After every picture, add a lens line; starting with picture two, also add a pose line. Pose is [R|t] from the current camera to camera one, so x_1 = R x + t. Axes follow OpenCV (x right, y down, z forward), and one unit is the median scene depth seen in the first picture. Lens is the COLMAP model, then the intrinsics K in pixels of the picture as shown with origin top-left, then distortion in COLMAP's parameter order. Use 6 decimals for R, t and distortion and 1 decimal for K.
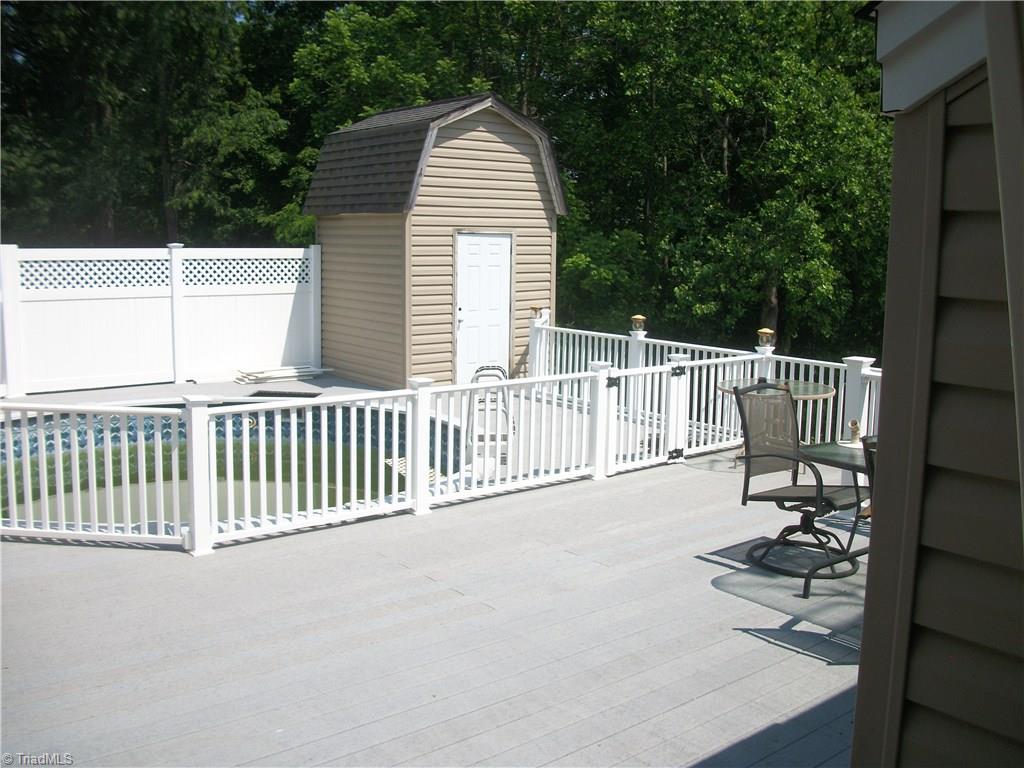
lens RADIAL K [[965.1, 0, 512.0], [0, 965.1, 384.0], [0, 0, 1]] dist [-0.125794, 0.031948]
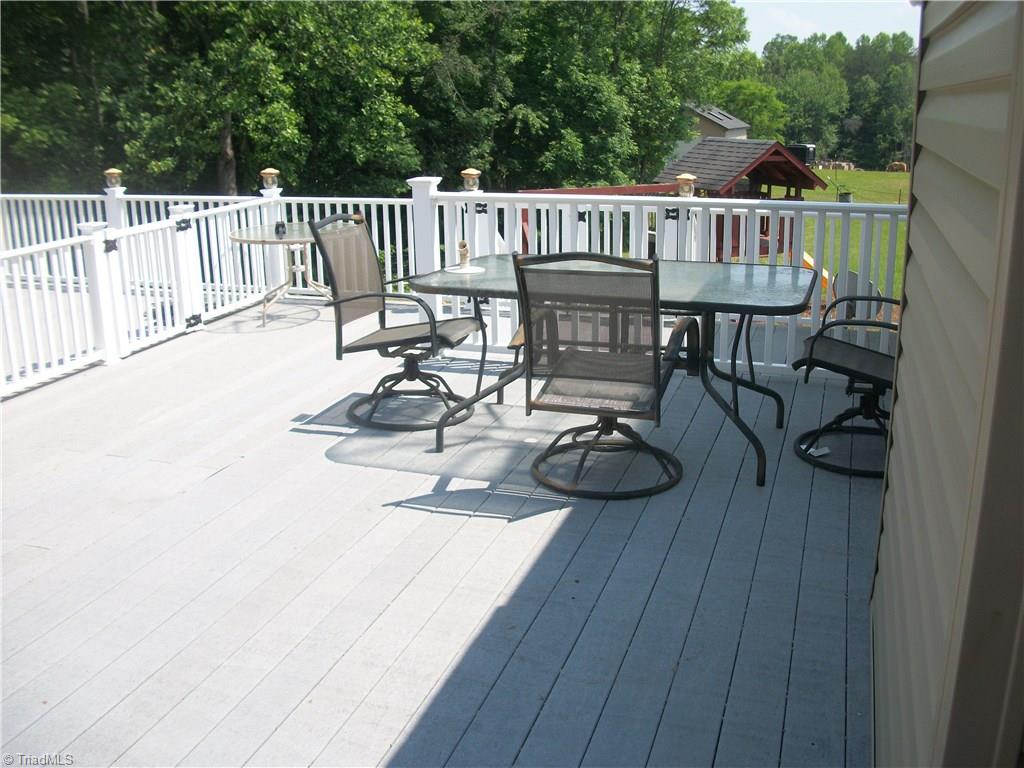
lens RADIAL K [[975.2, 0, 512.0], [0, 975.2, 384.0], [0, 0, 1]] dist [-0.132120, 0.061726]
pose [[0.843145, -0.177414, 0.507573, -0.036905], [0.102708, 0.979755, 0.171846, 0.008521], [-0.527785, -0.092759, 0.844298, 0.103130]]
